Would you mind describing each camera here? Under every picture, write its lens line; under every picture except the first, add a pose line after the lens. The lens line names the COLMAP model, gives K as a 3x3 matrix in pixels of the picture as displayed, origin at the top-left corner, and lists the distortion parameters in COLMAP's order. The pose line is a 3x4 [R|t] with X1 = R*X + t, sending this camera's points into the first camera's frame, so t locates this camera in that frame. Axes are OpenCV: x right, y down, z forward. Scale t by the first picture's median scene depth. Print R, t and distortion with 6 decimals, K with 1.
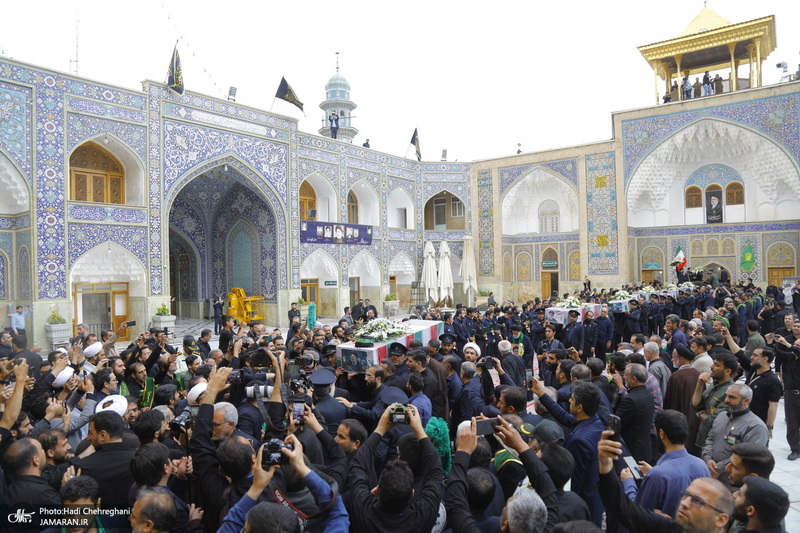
lens RADIAL K [[541.2, 0, 397.9], [0, 541.2, 267.4], [0, 0, 1]] dist [-0.101279, 0.041220]
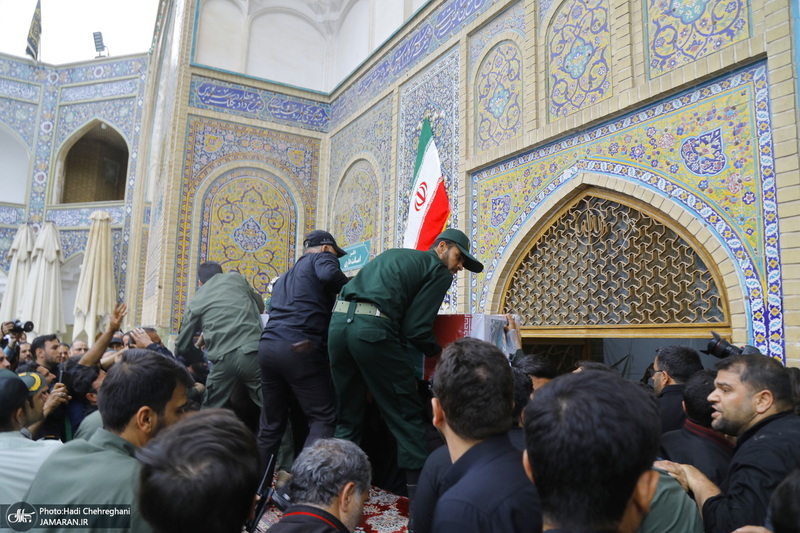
lens RADIAL K [[541.2, 0, 405.2], [0, 541.2, 265.4], [0, 0, 1]] dist [-0.101279, 0.041220]
pose [[0.919175, -0.002787, -0.393839, 0.585817], [-0.049975, 0.991067, -0.123650, 0.023579], [0.390665, 0.133338, 0.910825, 0.847166]]
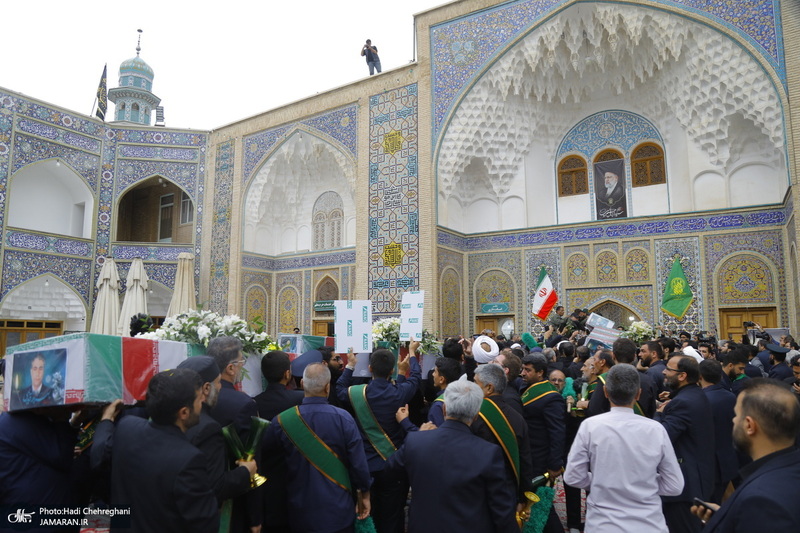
lens RADIAL K [[541.2, 0, 396.0], [0, 541.2, 274.3], [0, 0, 1]] dist [-0.101279, 0.041220]
pose [[0.996521, 0.026523, 0.079009, 0.352359], [-0.017449, 0.993396, -0.113399, 0.025892], [-0.081495, 0.111626, 0.990403, 0.506728]]
